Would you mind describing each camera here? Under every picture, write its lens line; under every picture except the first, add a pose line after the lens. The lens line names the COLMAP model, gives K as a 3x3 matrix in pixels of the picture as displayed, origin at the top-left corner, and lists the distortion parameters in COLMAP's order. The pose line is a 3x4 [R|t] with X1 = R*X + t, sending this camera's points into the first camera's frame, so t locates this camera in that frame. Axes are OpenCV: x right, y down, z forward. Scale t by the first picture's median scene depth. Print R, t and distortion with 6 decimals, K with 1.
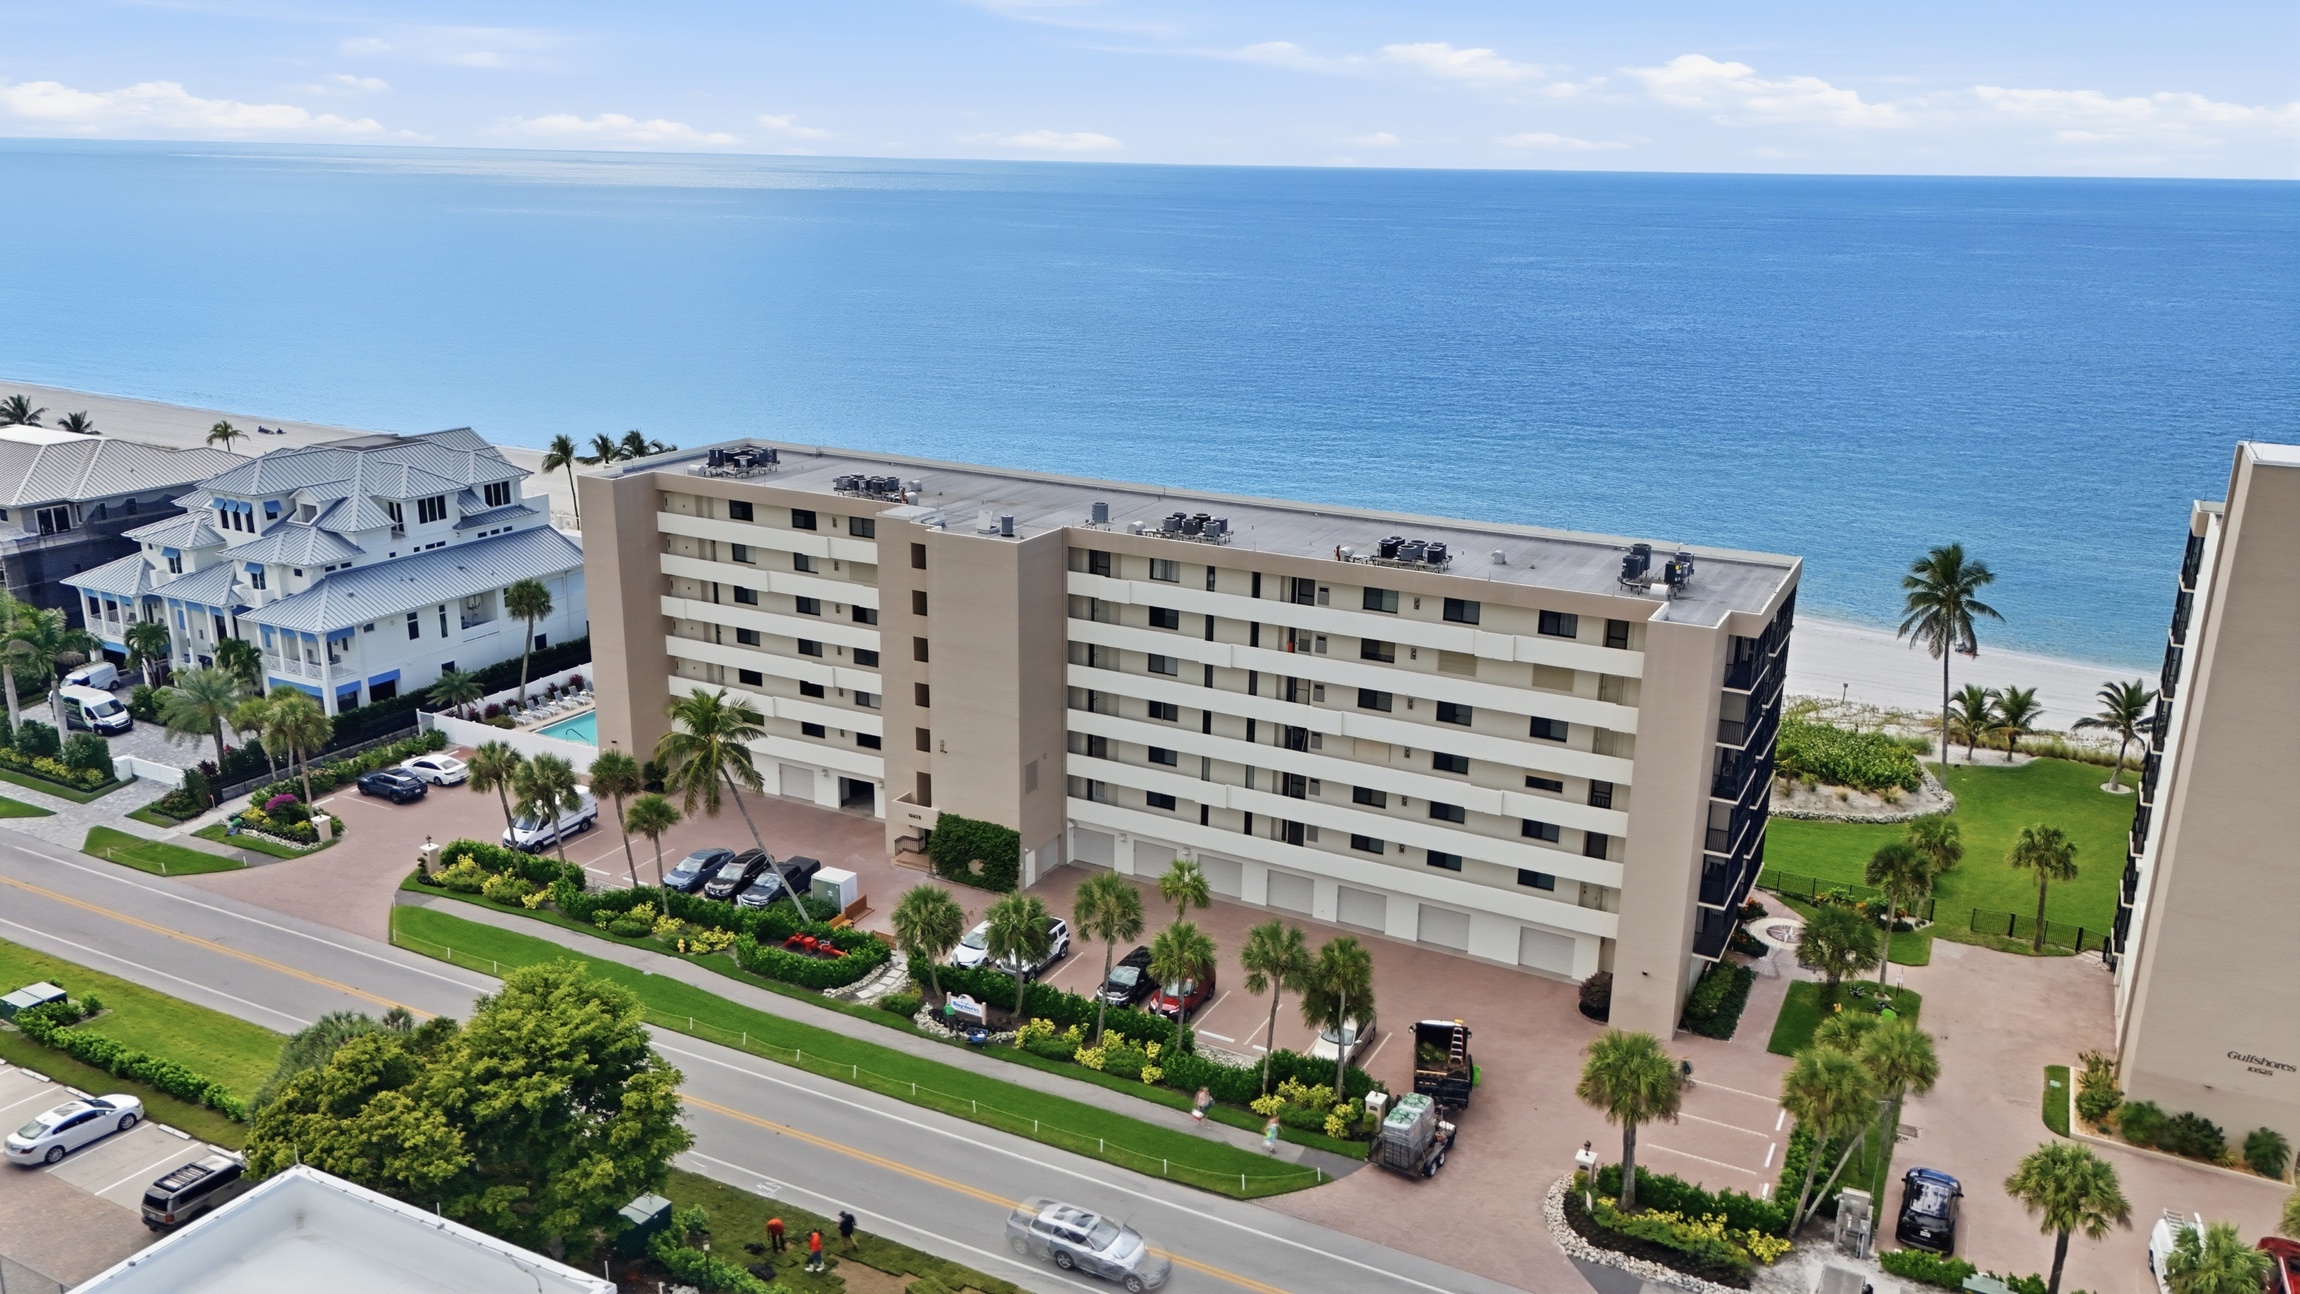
lens RADIAL K [[1717.6, 0, 1139.5], [0, 1717.6, 646.7], [0, 0, 1]] dist [0.002320, 0.008129]
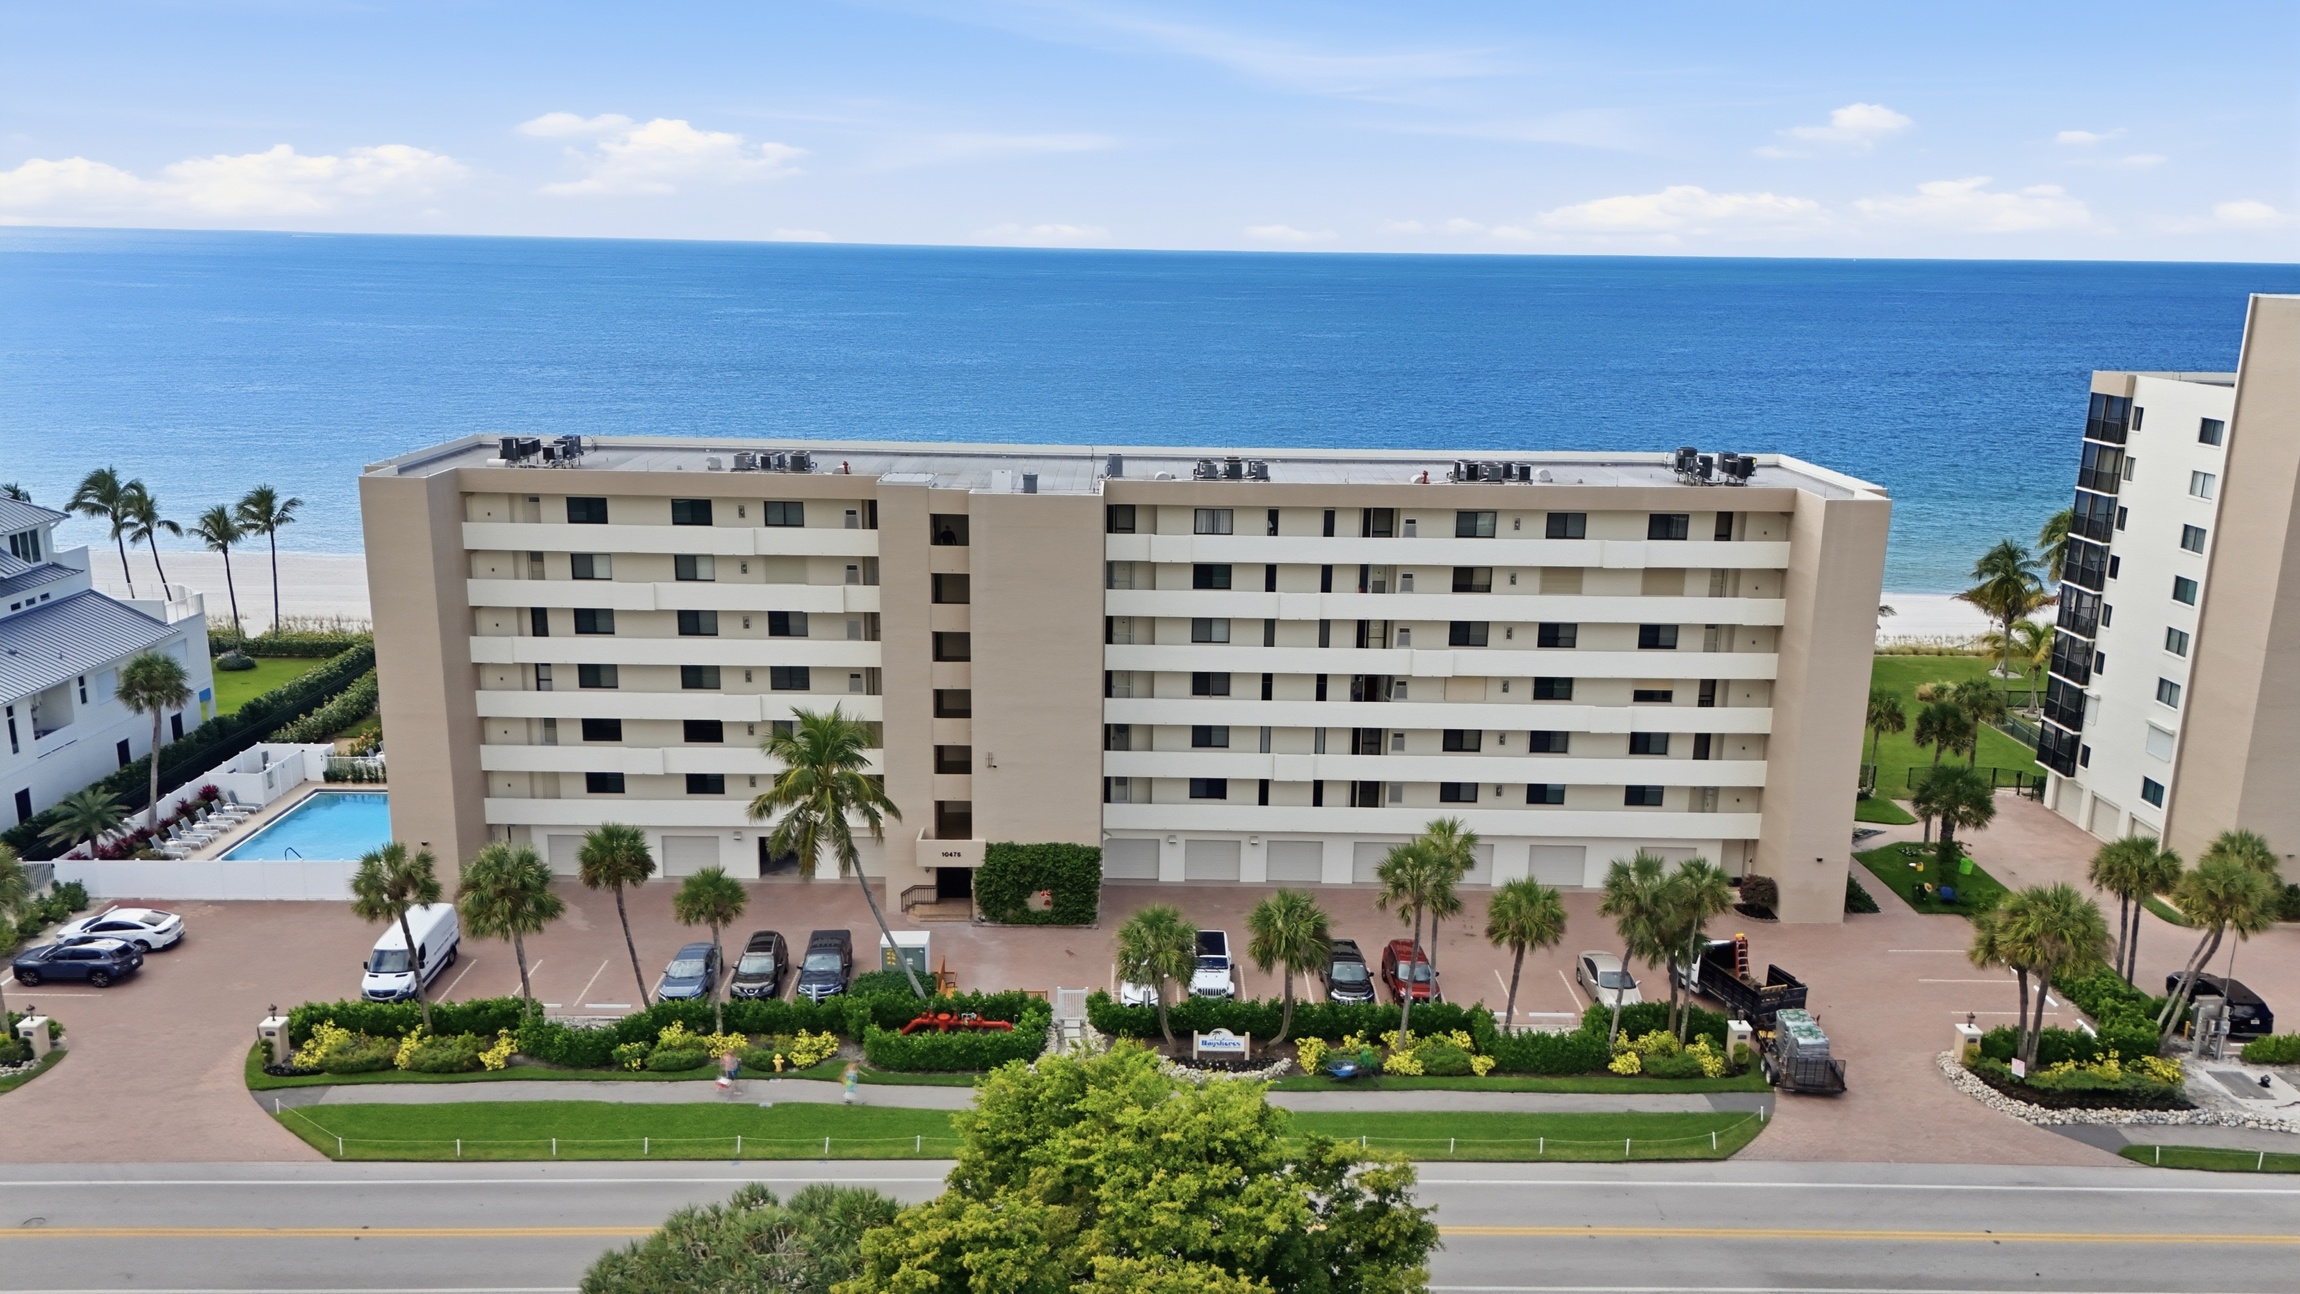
lens RADIAL K [[1717.6, 0, 1154.2], [0, 1717.6, 651.1], [0, 0, 1]] dist [0.002320, 0.008129]
pose [[0.881688, -0.115745, 0.457415, -0.424695], [0.130701, 0.991421, -0.001062, 0.019456], [-0.453368, 0.060721, 0.889253, 0.248813]]
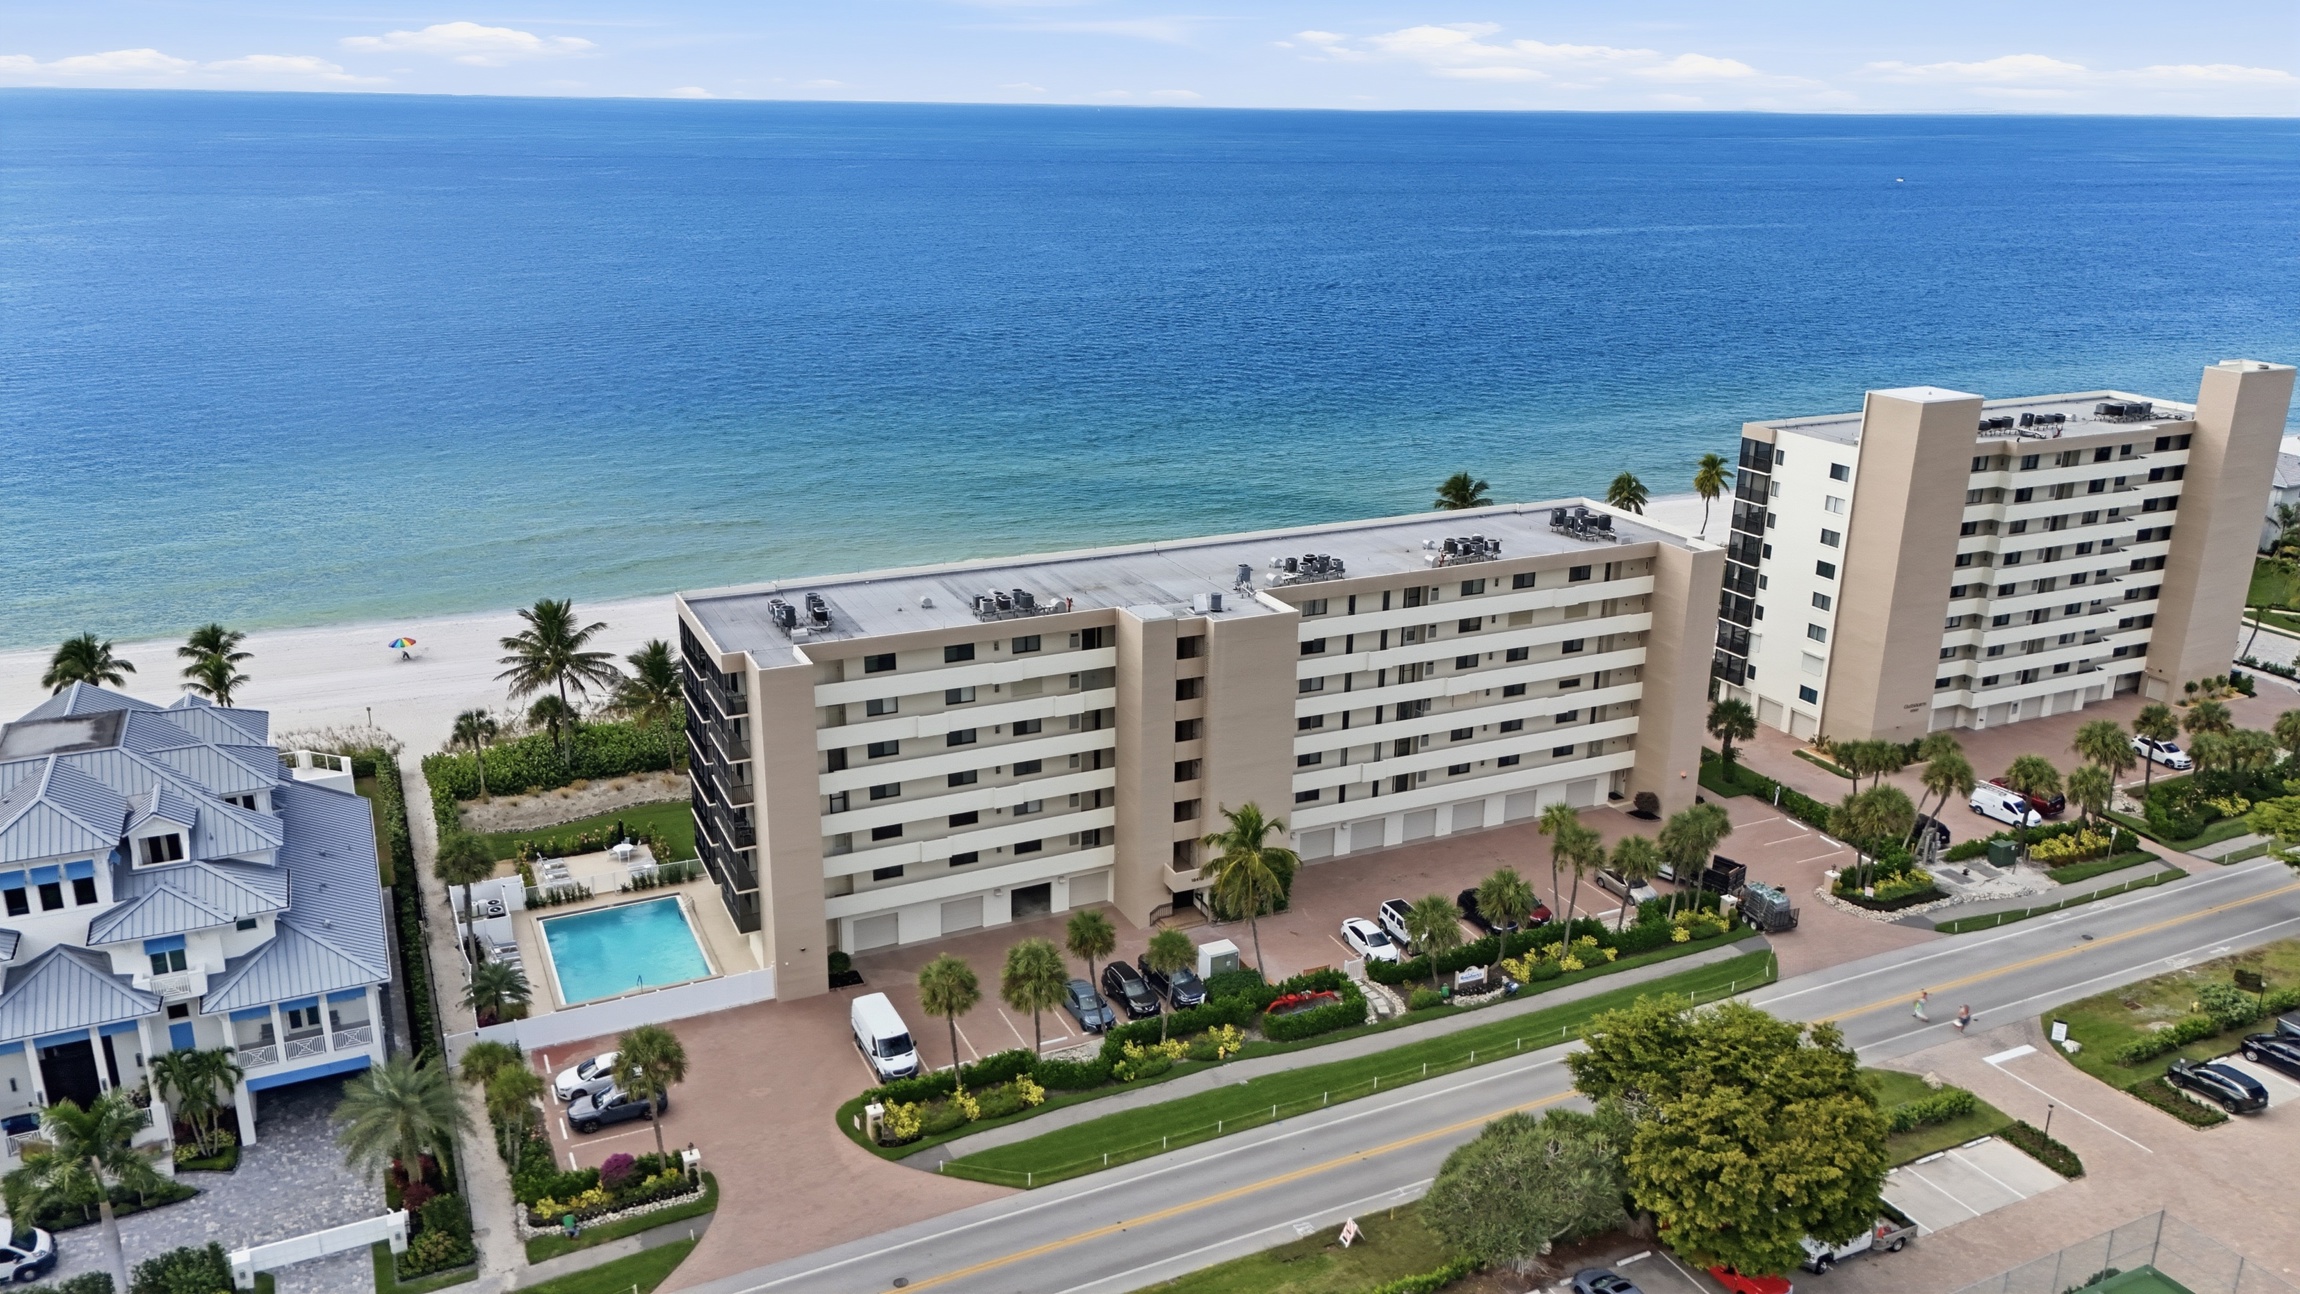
lens RADIAL K [[1717.6, 0, 1143.8], [0, 1717.6, 639.1], [0, 0, 1]] dist [0.002320, 0.008129]
pose [[0.611478, -0.252784, 0.749796, -0.991369], [0.224766, 0.964052, 0.141715, -0.226565], [-0.758666, 0.081873, 0.646314, 0.315255]]
